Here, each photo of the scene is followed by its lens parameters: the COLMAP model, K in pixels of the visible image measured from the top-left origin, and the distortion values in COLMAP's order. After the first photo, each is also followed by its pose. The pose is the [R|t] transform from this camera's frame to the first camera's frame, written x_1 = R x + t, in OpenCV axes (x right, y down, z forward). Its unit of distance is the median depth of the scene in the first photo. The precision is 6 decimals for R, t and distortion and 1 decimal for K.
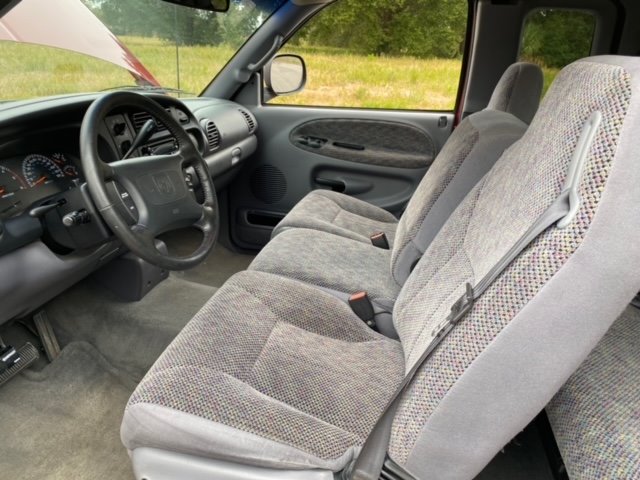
lens RADIAL K [[491.9, 0, 321.2], [0, 491.9, 237.5], [0, 0, 1]] dist [0.026293, -0.011971]
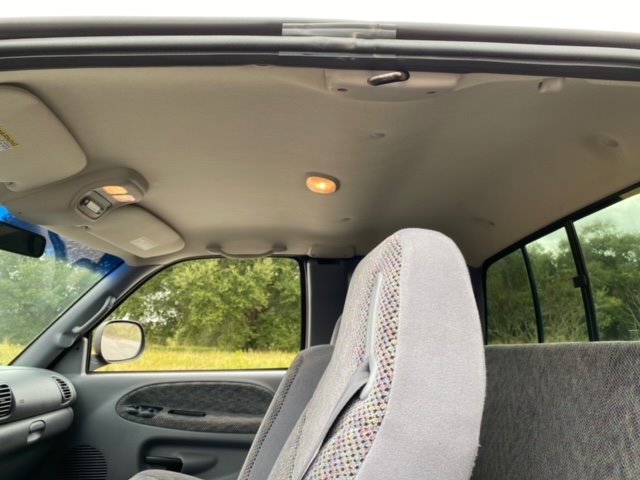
lens RADIAL K [[491.9, 0, 321.2], [0, 491.9, 237.5], [0, 0, 1]] dist [0.026293, -0.011971]
pose [[0.968135, 0.020087, 0.249623, 0.063753], [0.120789, 0.835713, -0.535718, 0.056446], [-0.219374, 0.548799, 0.806657, 0.066125]]
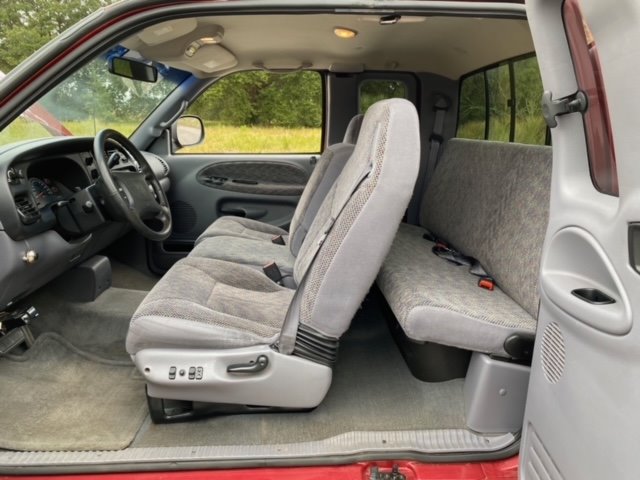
lens RADIAL K [[491.9, 0, 321.2], [0, 491.9, 237.5], [0, 0, 1]] dist [0.026293, -0.011971]
pose [[0.968237, -0.080020, 0.236885, -0.070507], [0.110822, 0.986606, -0.119693, 0.141222], [-0.224134, 0.142143, 0.964137, -0.284243]]
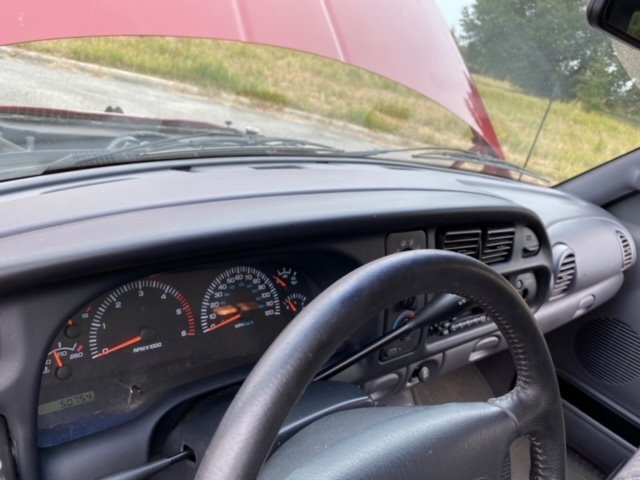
lens RADIAL K [[491.8, 0, 320.6], [0, 491.8, 231.9], [0, 0, 1]] dist [0.001956, -0.003342]
pose [[0.781818, 0.350633, -0.515574, -0.137863], [-0.391838, 0.919507, 0.031156, -0.134566], [0.484998, 0.177663, 0.856279, 0.313433]]
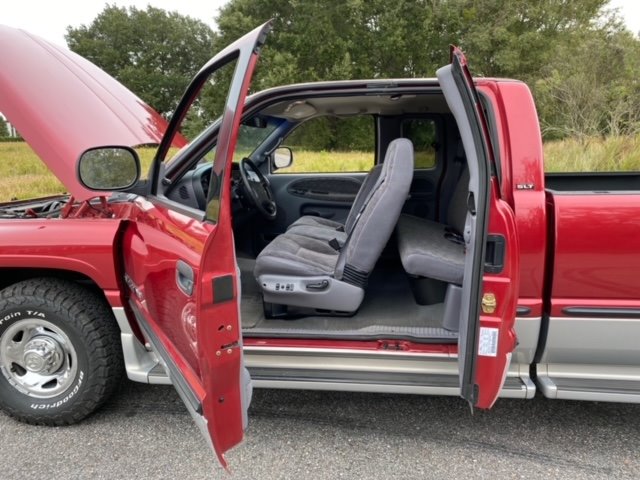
lens RADIAL K [[488.1, 0, 322.3], [0, 488.1, 252.0], [0, 0, 1]] dist [0.019994, -0.006141]
pose [[0.994566, -0.059562, 0.085386, -0.108927], [0.071902, 0.986125, -0.149624, 0.322741], [-0.075290, 0.154950, 0.985049, -0.801508]]
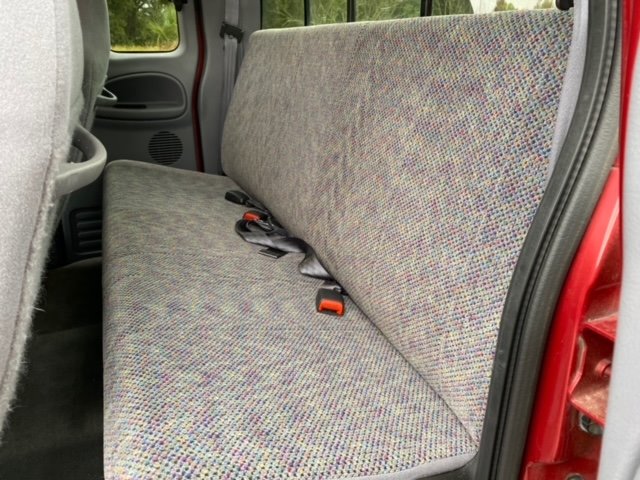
lens RADIAL K [[491.9, 0, 321.2], [0, 491.9, 237.5], [0, 0, 1]] dist [0.026293, -0.011971]
pose [[0.828196, -0.235092, 0.508746, 0.193884], [0.224224, 0.970941, 0.083654, 0.050644], [-0.513629, 0.044791, 0.856842, 0.125836]]
